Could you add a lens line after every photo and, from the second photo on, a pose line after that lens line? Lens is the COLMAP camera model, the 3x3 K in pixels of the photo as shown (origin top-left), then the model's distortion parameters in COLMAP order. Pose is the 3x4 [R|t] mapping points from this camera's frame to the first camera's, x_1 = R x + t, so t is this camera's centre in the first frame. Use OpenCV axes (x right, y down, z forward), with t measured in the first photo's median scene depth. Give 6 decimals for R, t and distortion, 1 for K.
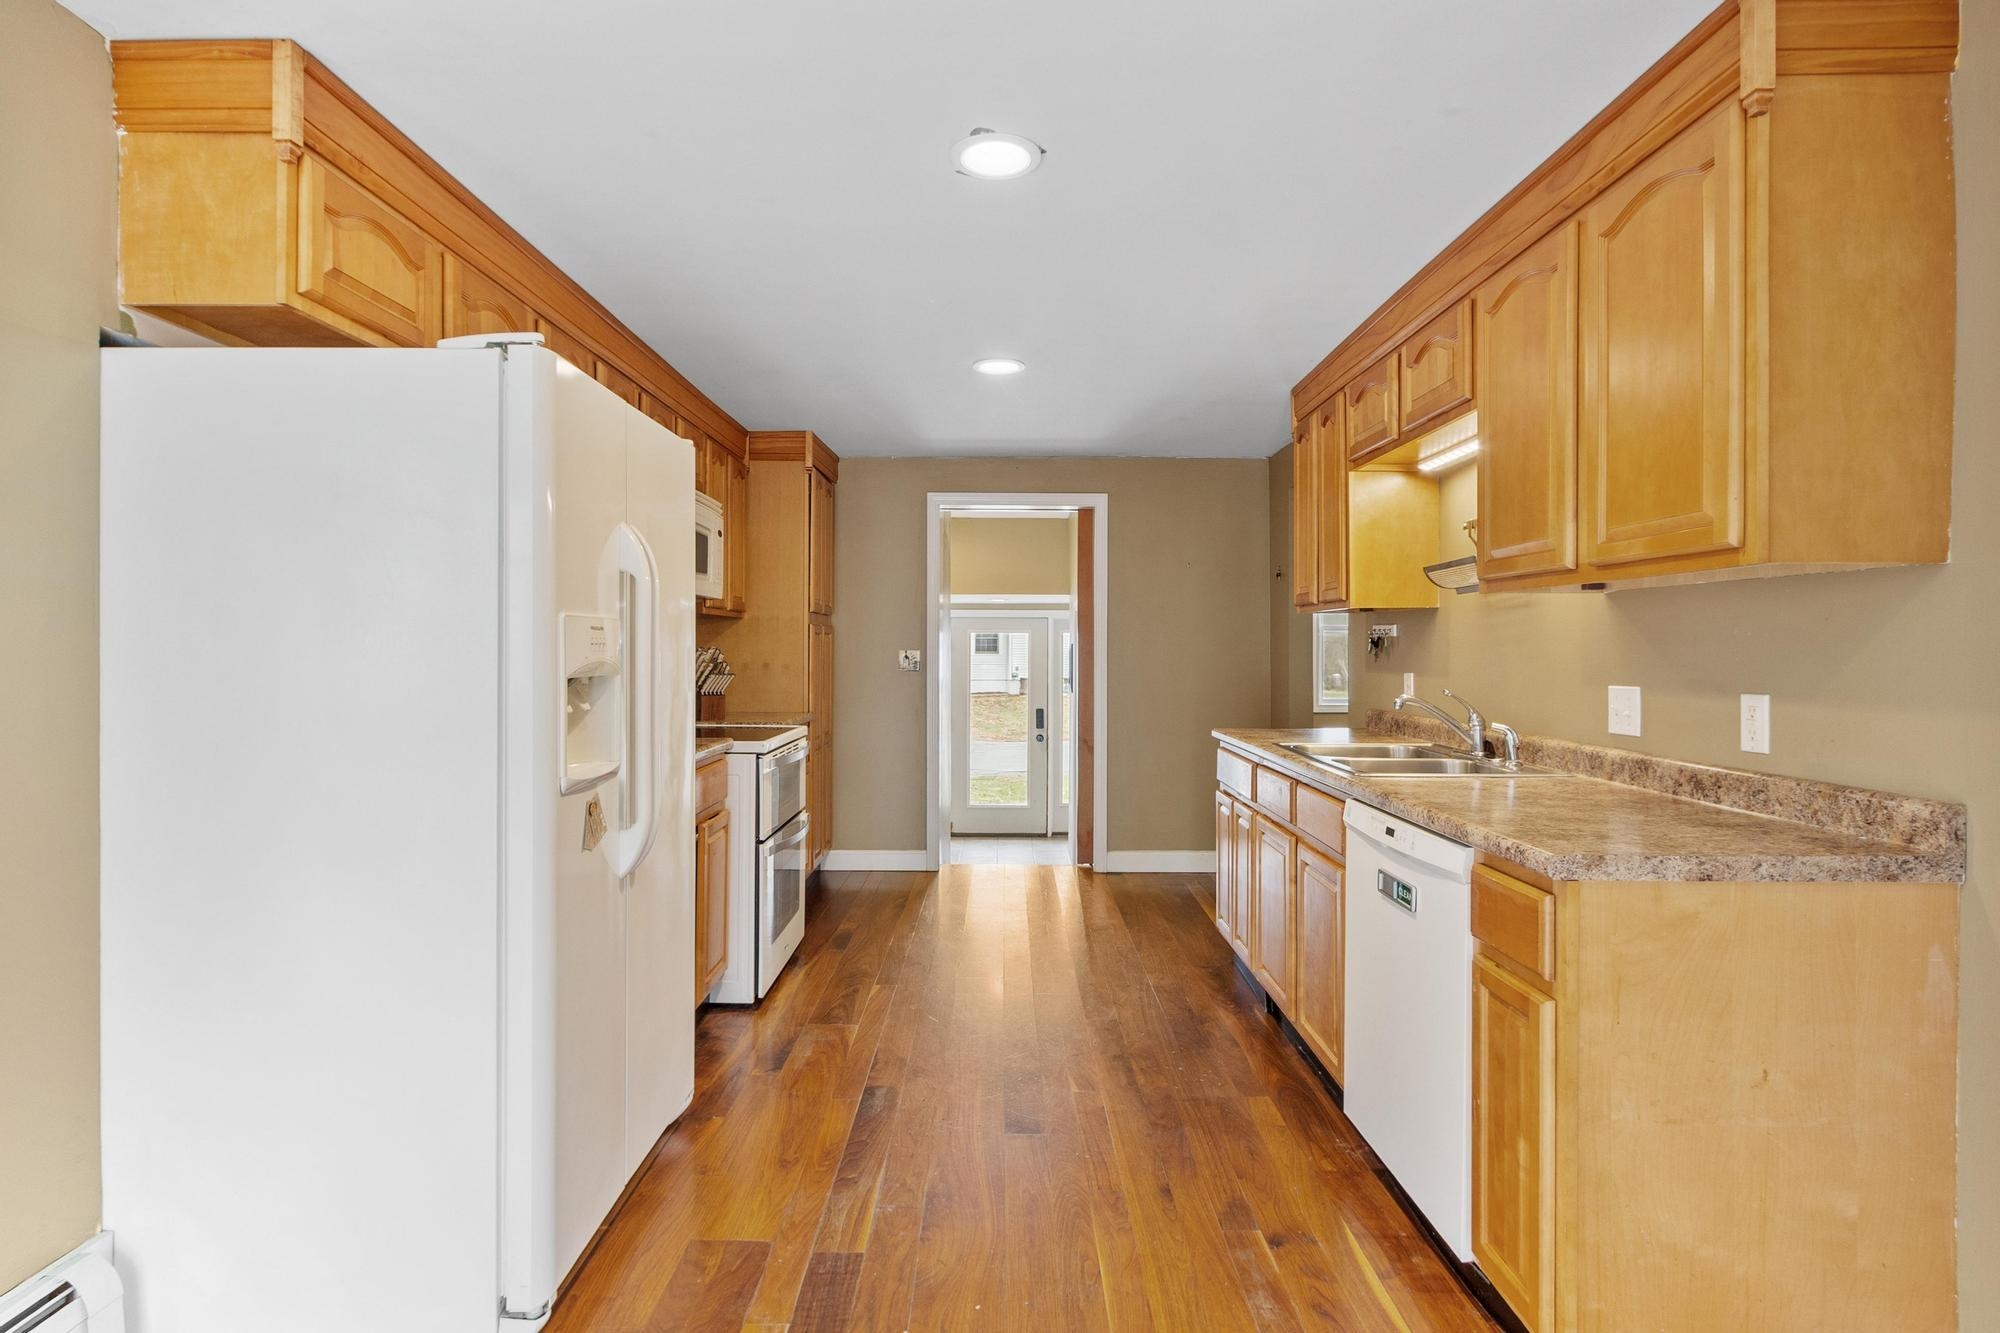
lens RADIAL K [[995.1, 0, 1000.0], [0, 995.1, 666.5], [0, 0, 1]] dist [-0.000056, -0.001980]
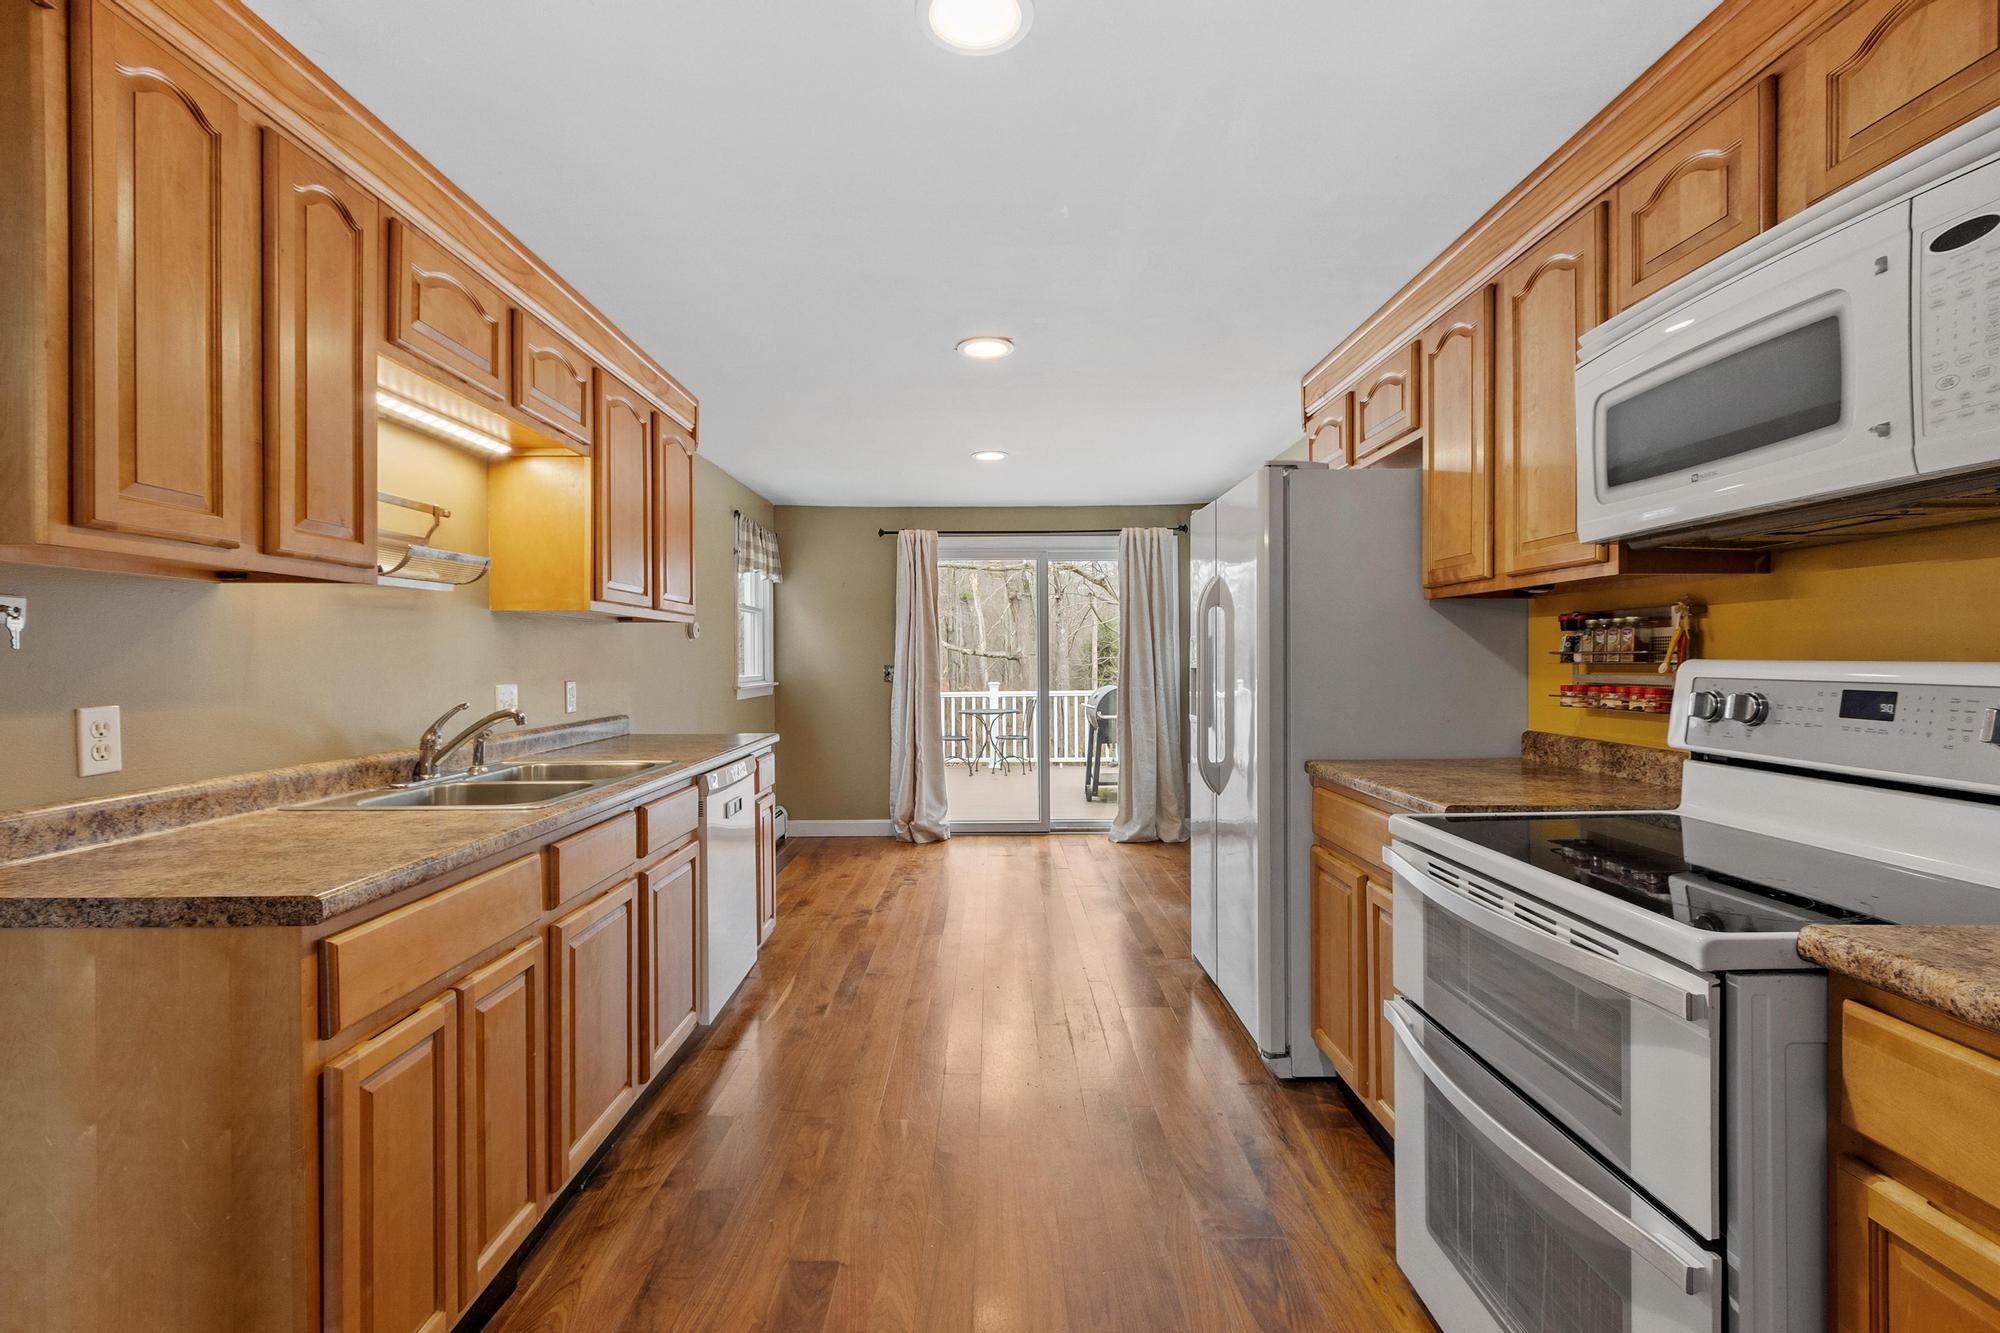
lens RADIAL K [[886.2, 0, 1000.0], [0, 886.2, 666.5], [0, 0, 1]] dist [0.000178, 0.000244]
pose [[-0.999888, -0.006491, -0.013461, -0.003563], [-0.006823, 0.999671, 0.024708, -0.040336], [0.013296, 0.024797, -0.999604, 2.399990]]
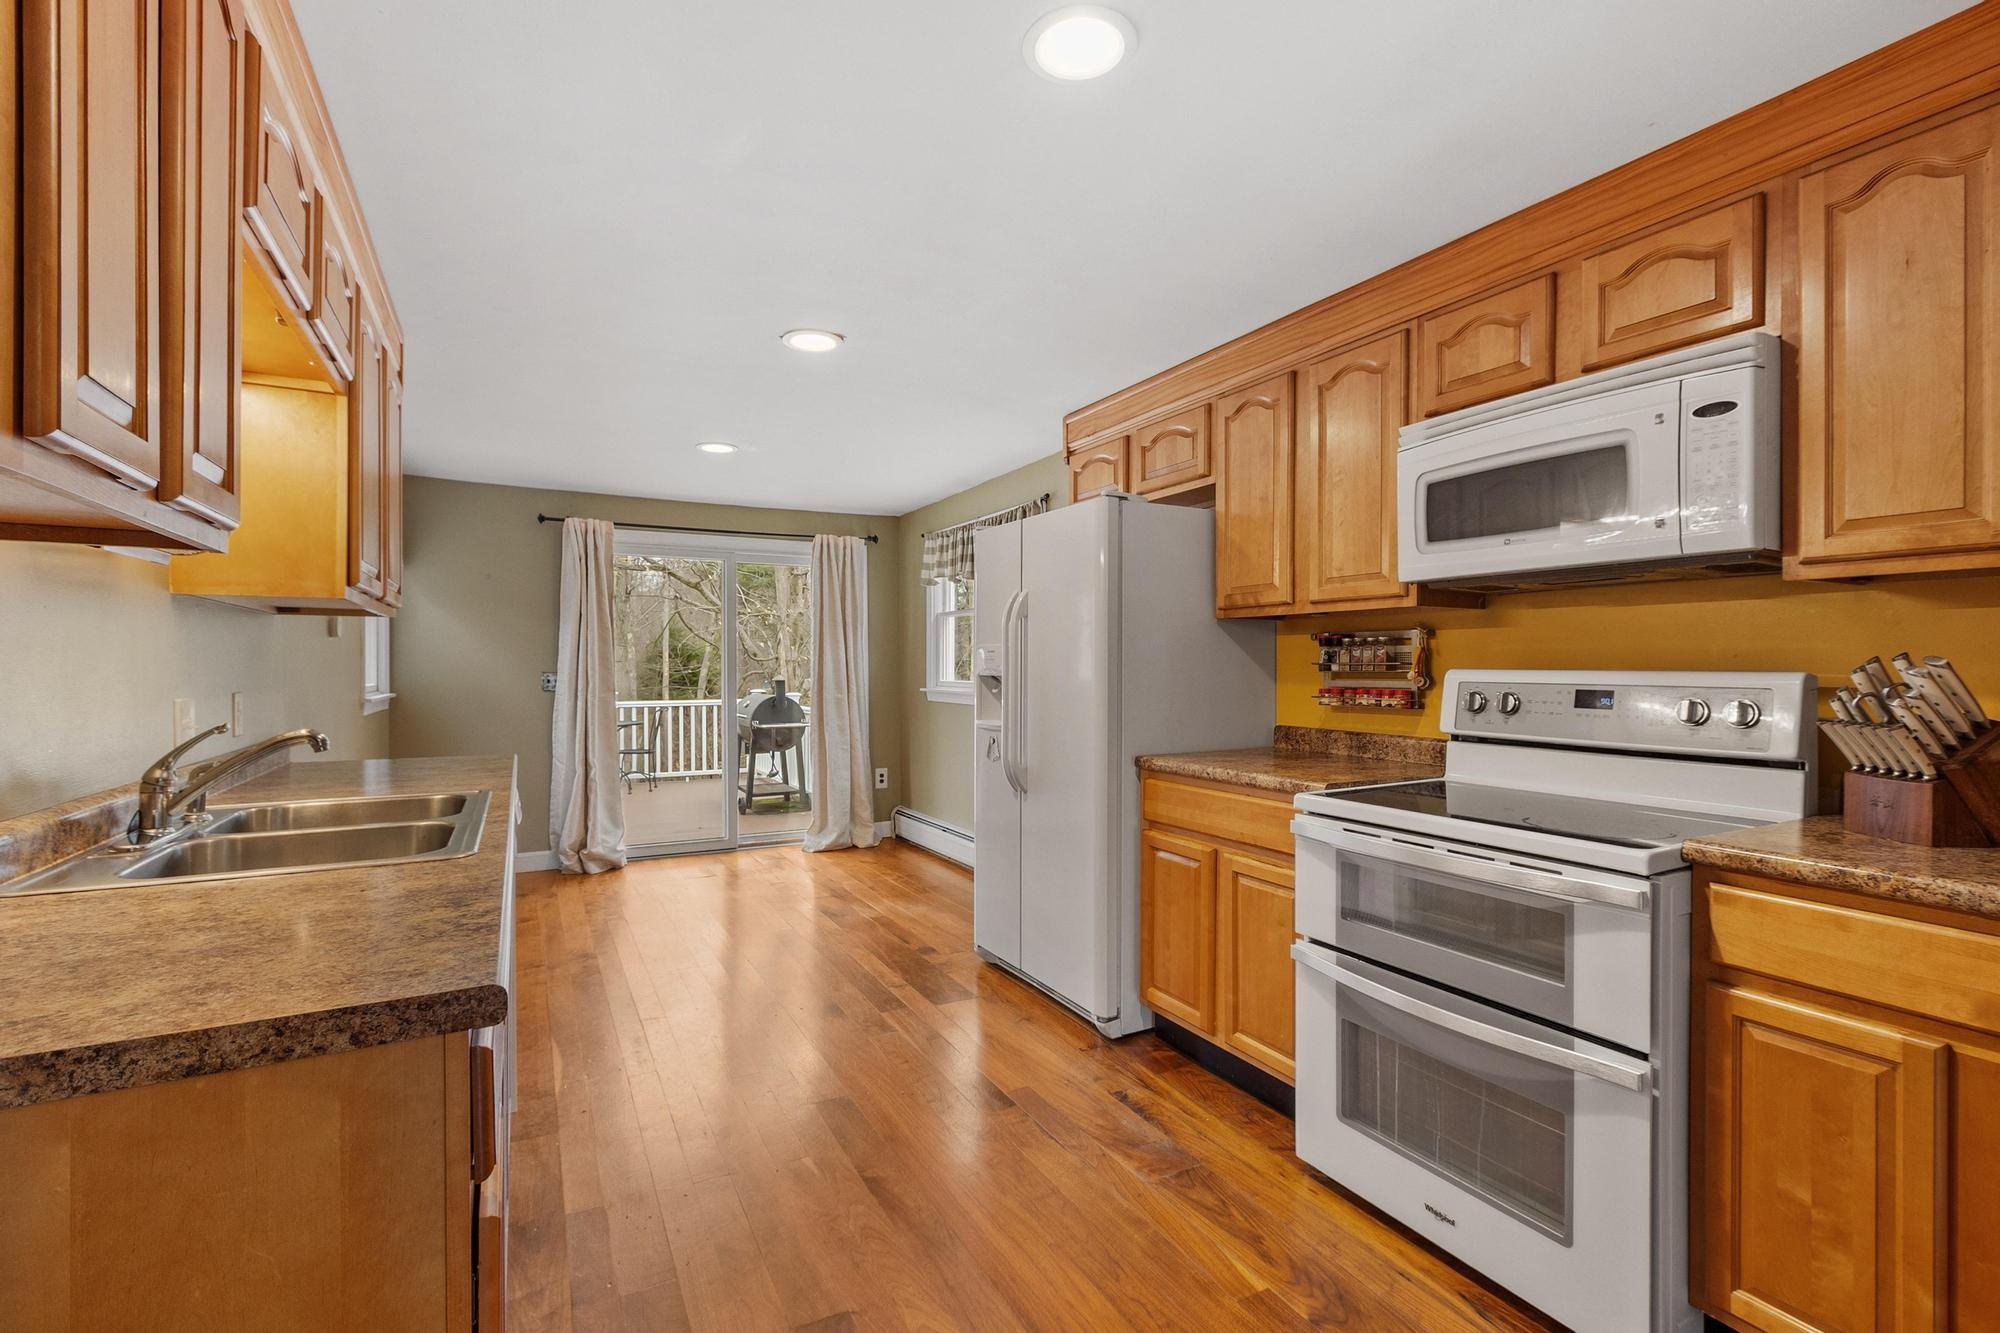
lens RADIAL K [[882.2, 0, 1005.5], [0, 882.2, 674.7], [0, 0, 1]] dist [0.000160, 0.000381]
pose [[-0.875717, -0.007594, -0.482765, 0.399953], [-0.018867, 0.999651, 0.018500, -0.033898], [0.482456, 0.025309, -0.875555, 2.307358]]
